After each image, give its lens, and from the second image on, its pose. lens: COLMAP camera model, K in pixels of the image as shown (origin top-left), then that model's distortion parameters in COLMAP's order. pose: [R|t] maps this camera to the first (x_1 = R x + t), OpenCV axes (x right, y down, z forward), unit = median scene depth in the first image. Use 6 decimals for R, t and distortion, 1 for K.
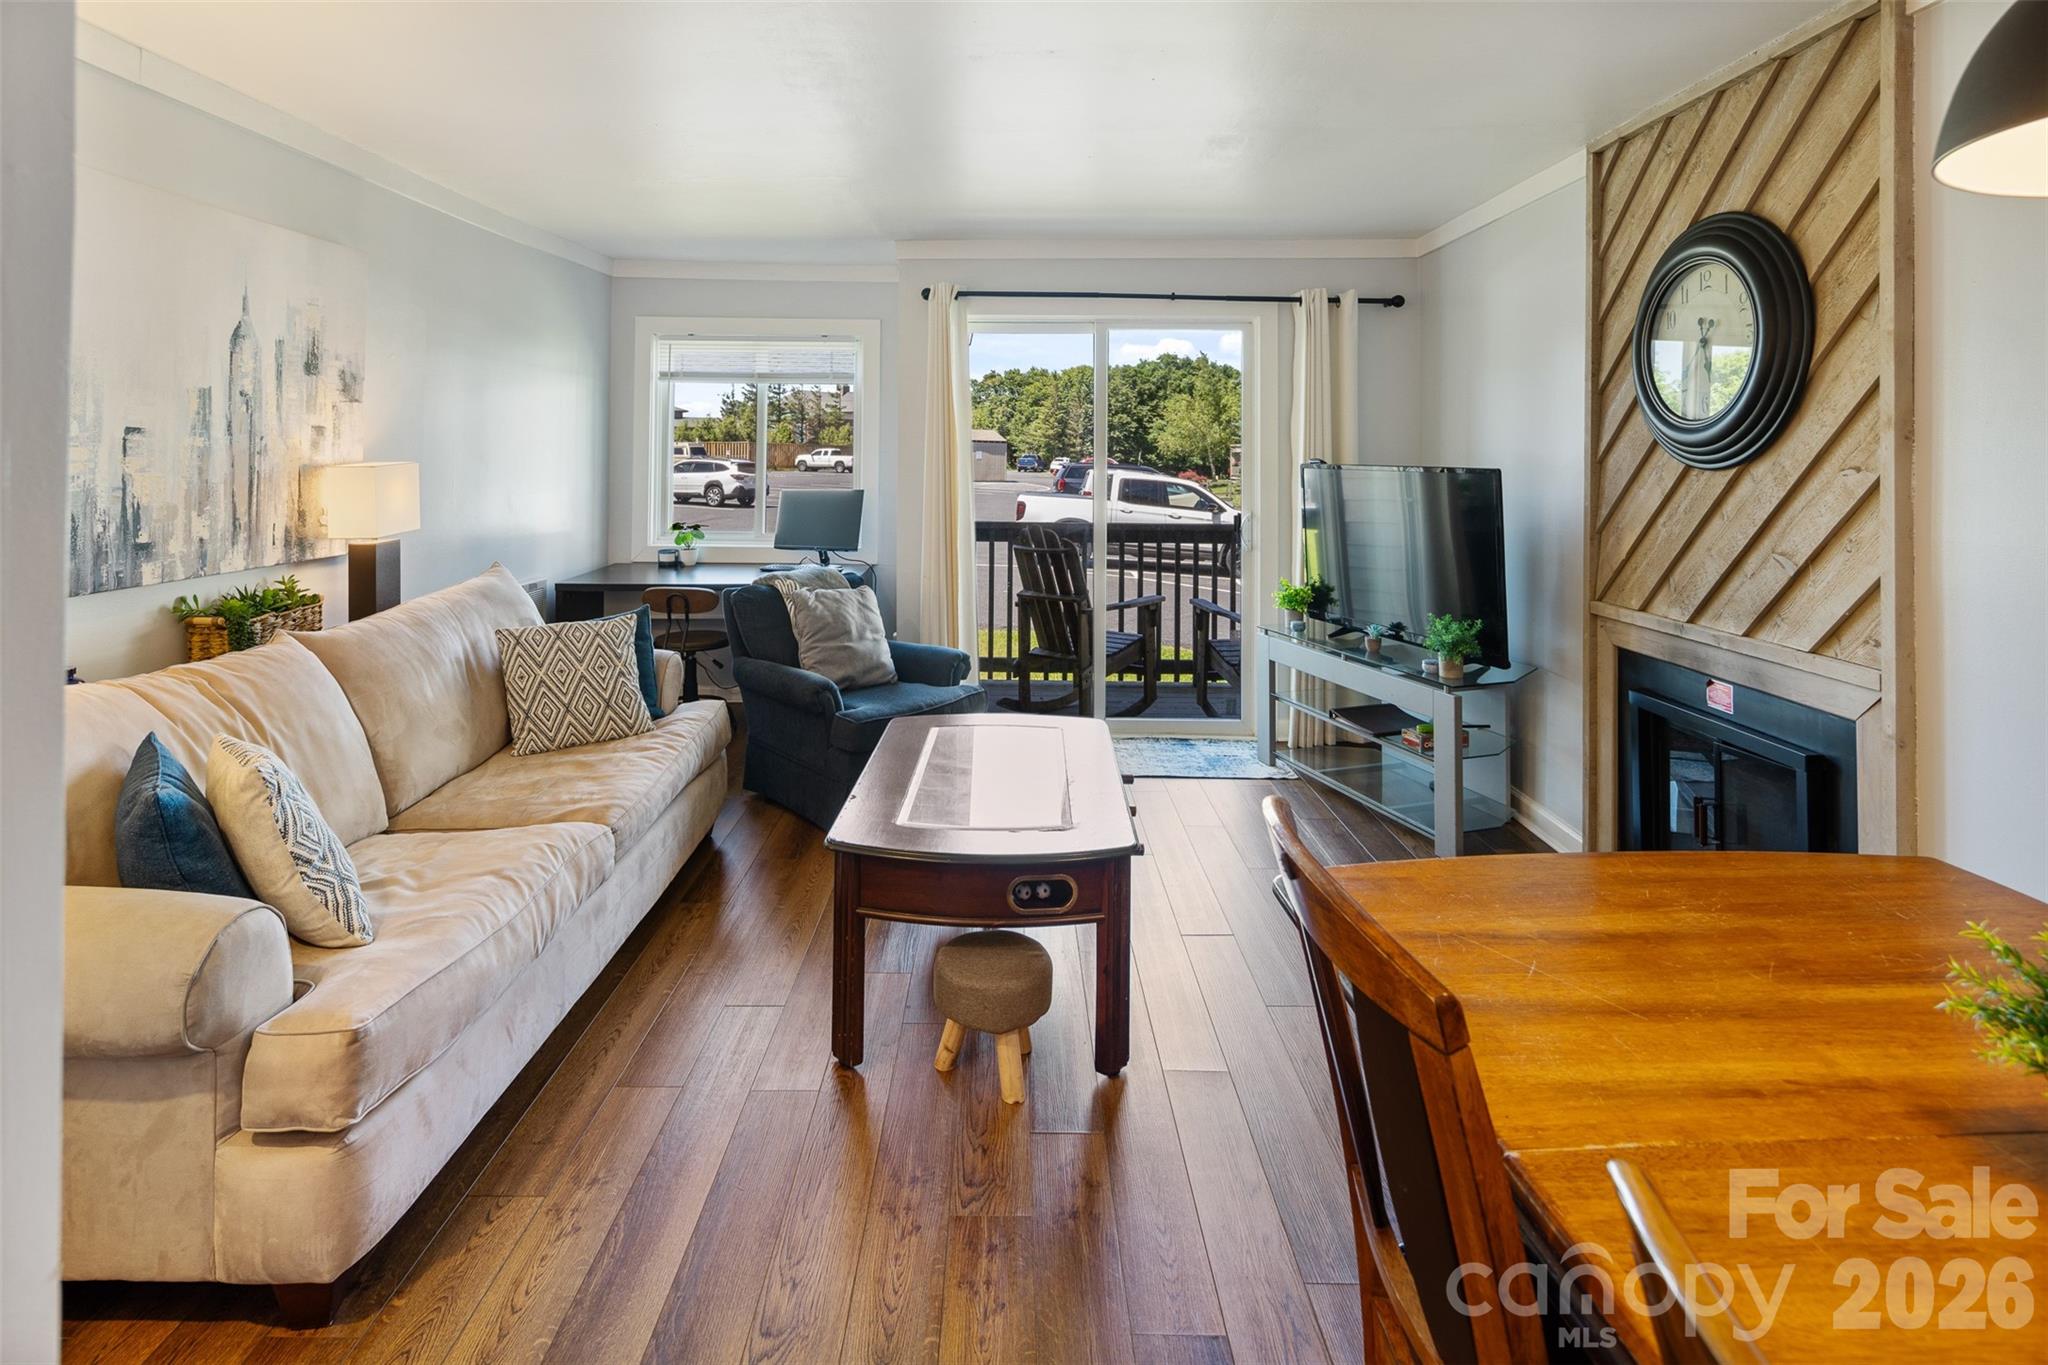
lens RADIAL K [[1022.3, 0, 1008.3], [0, 1022.3, 439.3], [0, 0, 1]] dist [-0.000371, -0.000905]
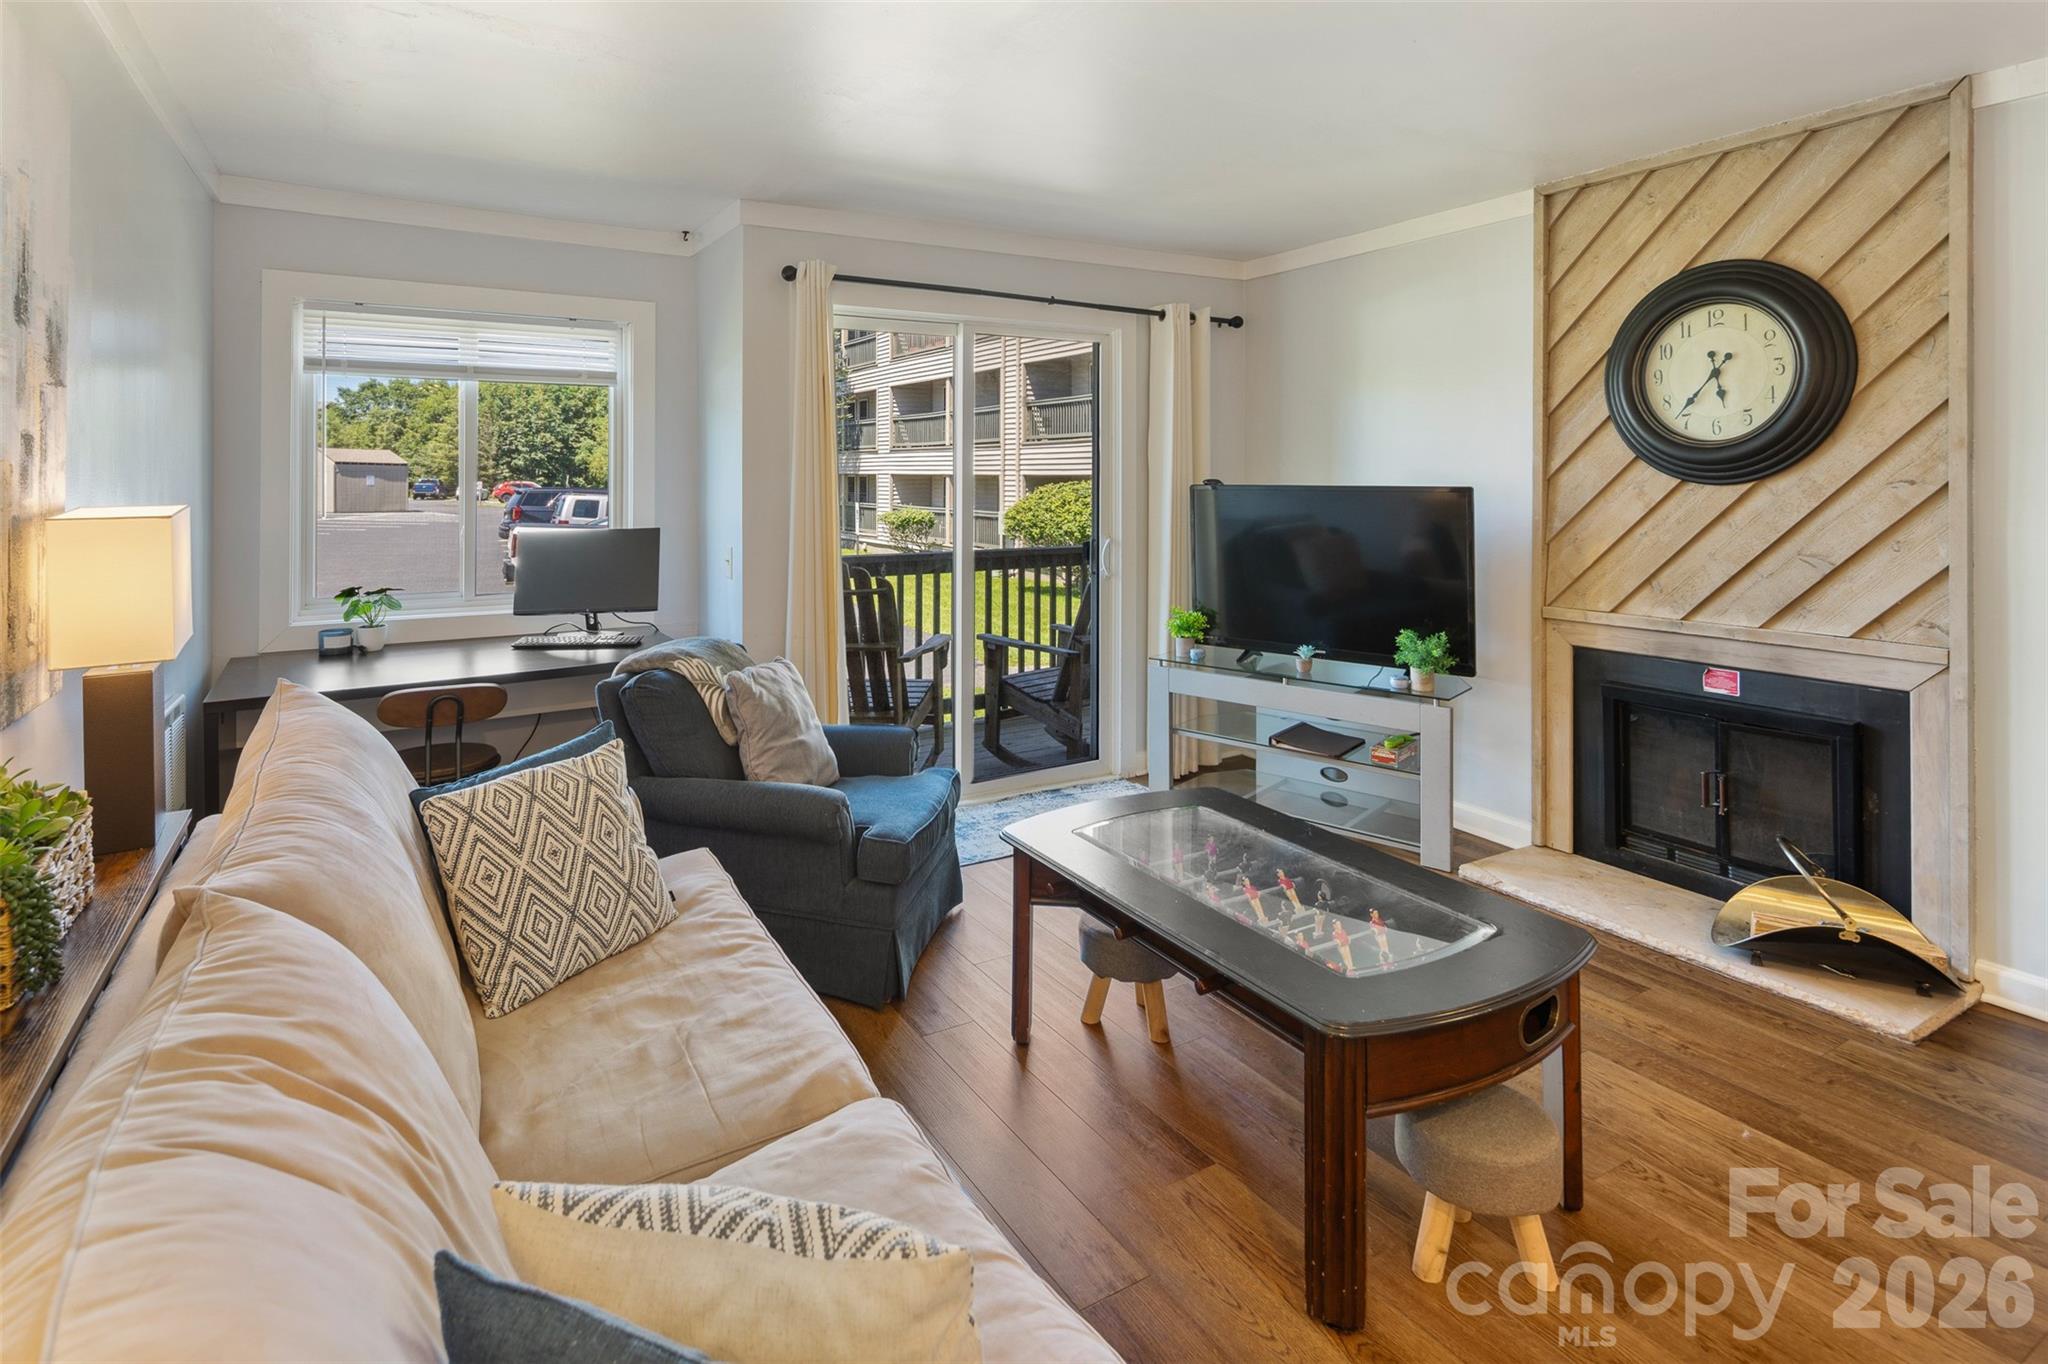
lens RADIAL K [[1041.8, 0, 988.5], [0, 1041.8, 472.0], [0, 0, 1]] dist [-0.002423, -0.000082]
pose [[0.862237, -0.008472, 0.506434, -0.541011], [0.002819, 0.999925, 0.011927, -0.000367], [-0.506497, -0.008856, 0.862196, 0.366148]]
